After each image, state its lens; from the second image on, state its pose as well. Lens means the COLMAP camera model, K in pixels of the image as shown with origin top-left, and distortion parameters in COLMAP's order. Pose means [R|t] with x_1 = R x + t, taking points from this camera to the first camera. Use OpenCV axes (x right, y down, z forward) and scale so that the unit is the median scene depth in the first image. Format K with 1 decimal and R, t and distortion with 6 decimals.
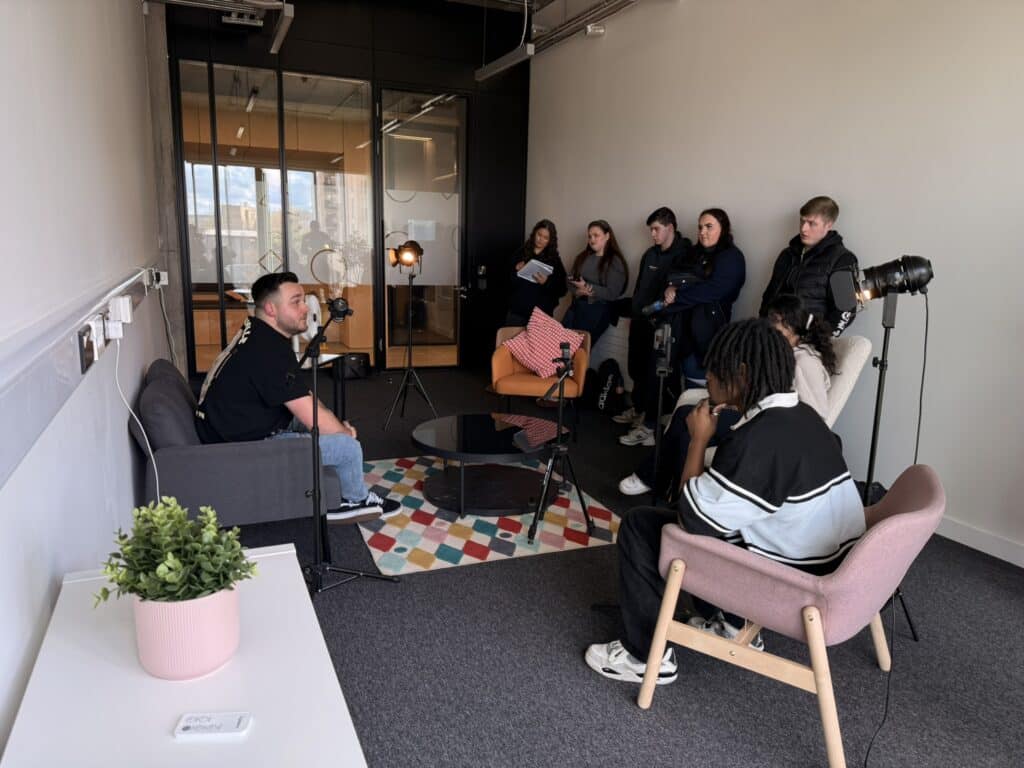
lens RADIAL K [[720.8, 0, 508.5], [0, 720.8, 383.2], [0, 0, 1]] dist [0.028680, -0.018740]
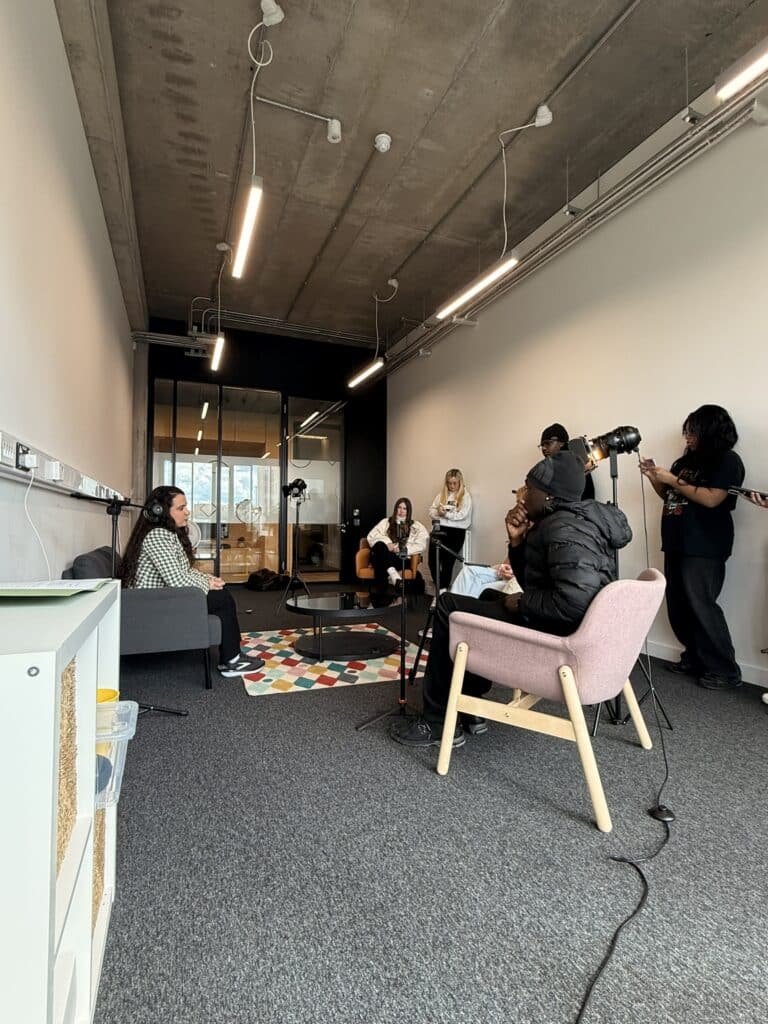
lens RADIAL K [[507.7, 0, 383.6], [0, 507.7, 508.5], [0, 0, 1]] dist [0.005970, 0.001010]
pose [[0.999607, -0.021643, -0.017829, 0.102342], [0.016932, 0.972697, -0.231459, 0.188921], [0.022352, 0.231066, 0.972681, 0.071997]]
